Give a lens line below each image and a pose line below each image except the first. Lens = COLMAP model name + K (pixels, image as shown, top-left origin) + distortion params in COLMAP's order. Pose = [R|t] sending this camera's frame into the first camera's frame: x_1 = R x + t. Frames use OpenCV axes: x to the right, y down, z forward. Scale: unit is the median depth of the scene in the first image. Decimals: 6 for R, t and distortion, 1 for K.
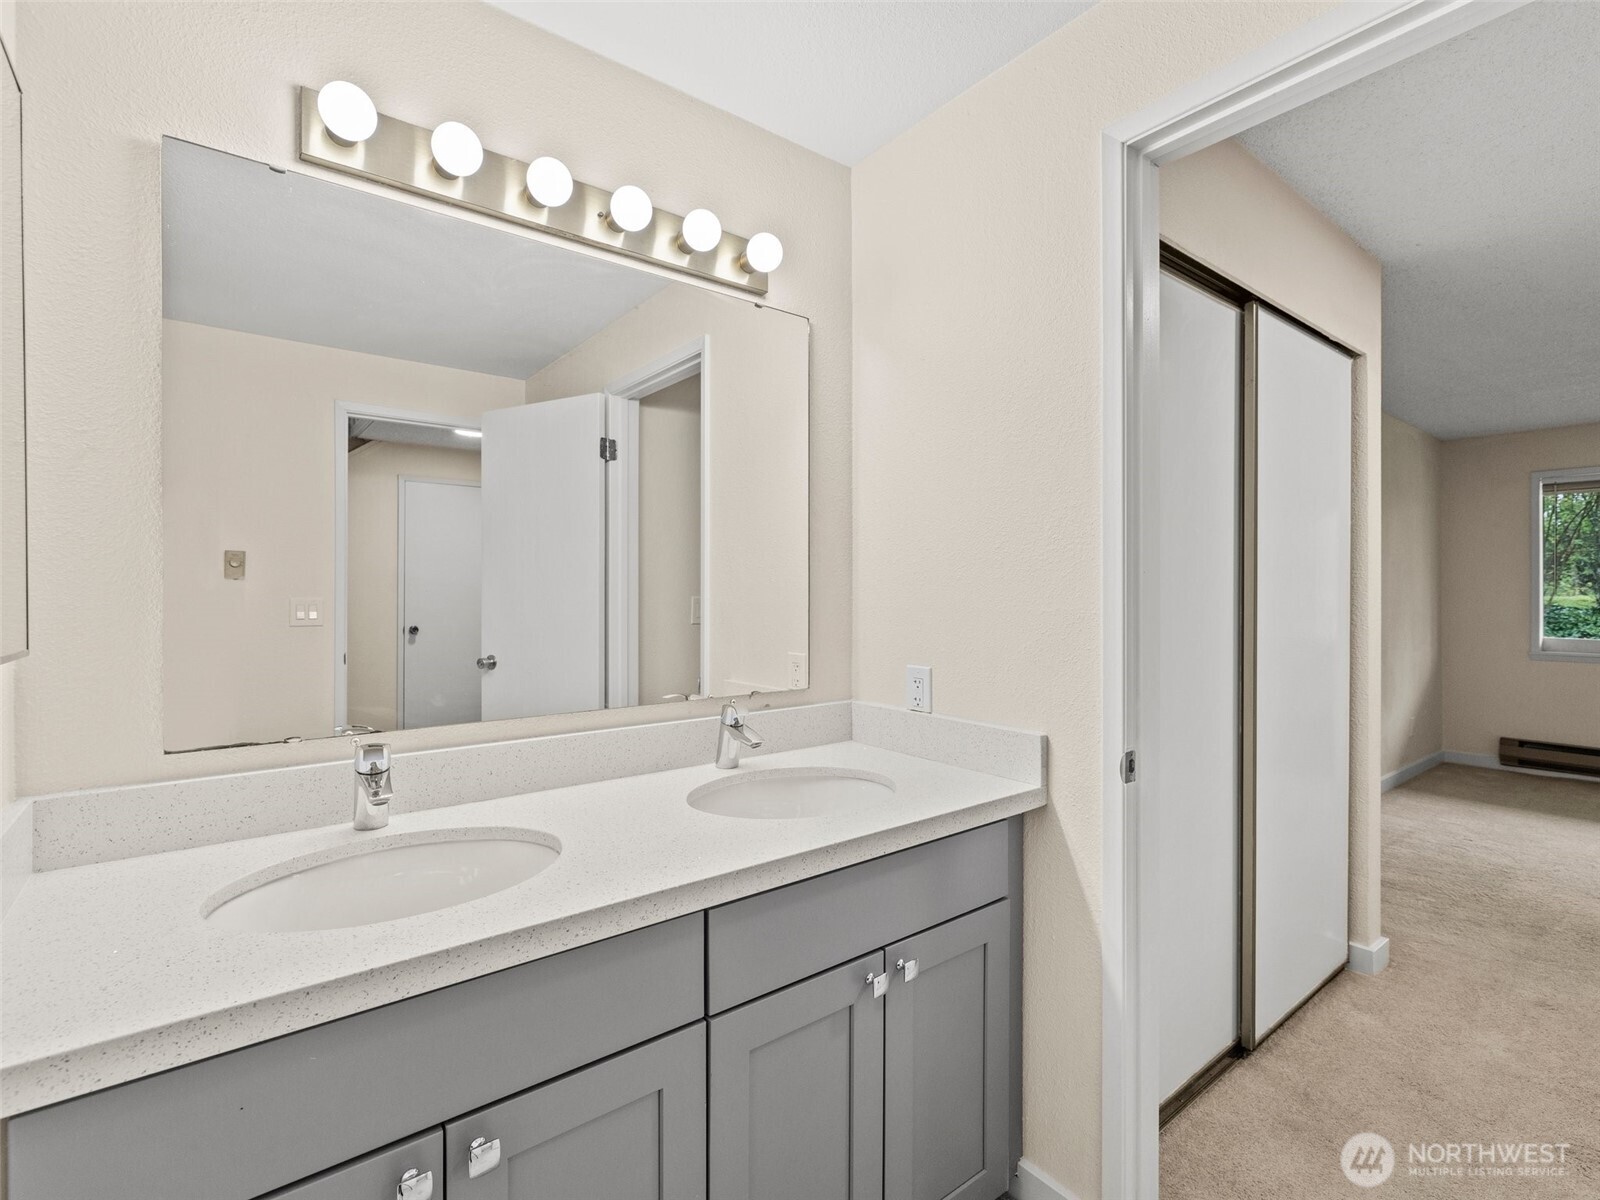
lens RADIAL K [[760.9, 0, 806.0], [0, 760.9, 594.0], [0, 0, 1]] dist [-0.000108, -0.000975]
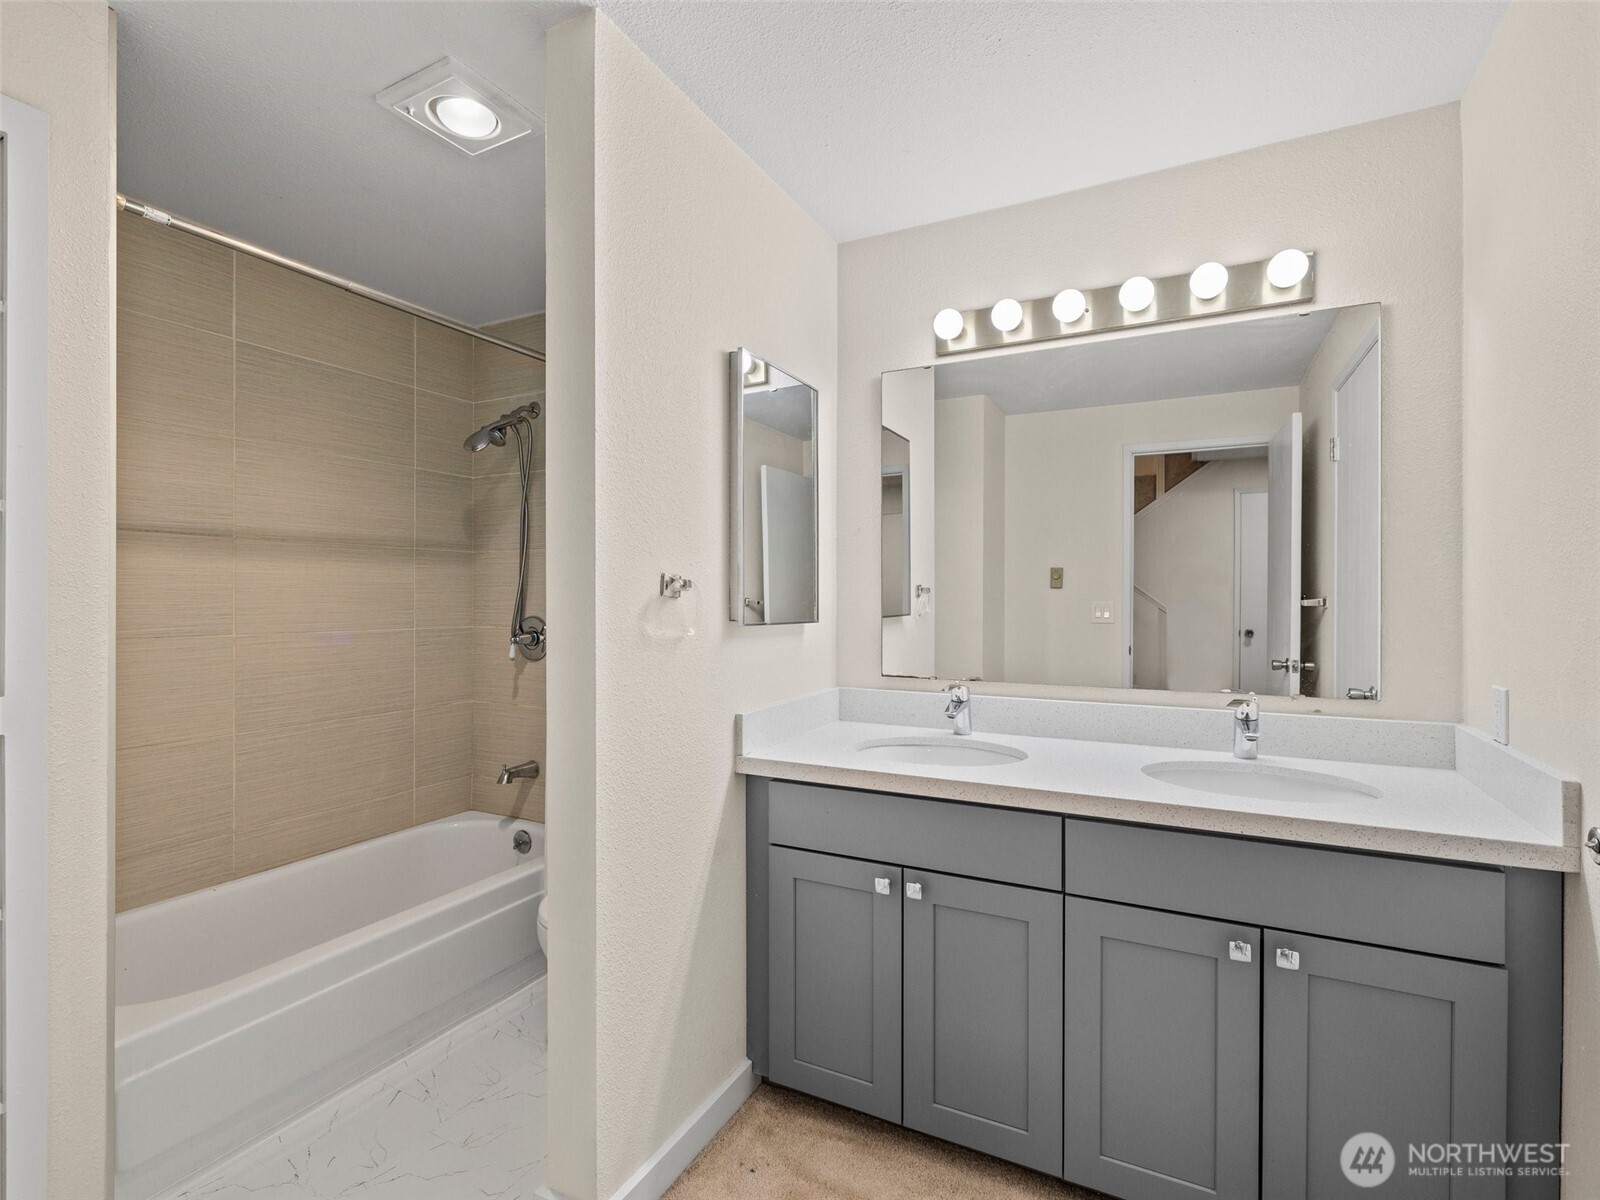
lens RADIAL K [[760.9, 0, 800.6], [0, 760.9, 598.6], [0, 0, 1]] dist [-0.000108, -0.000975]
pose [[0.413994, 0.001451, -0.910279, 0.530327], [-0.002400, 0.999997, 0.000502, 0.000445], [0.910277, 0.001976, 0.413996, -0.027858]]
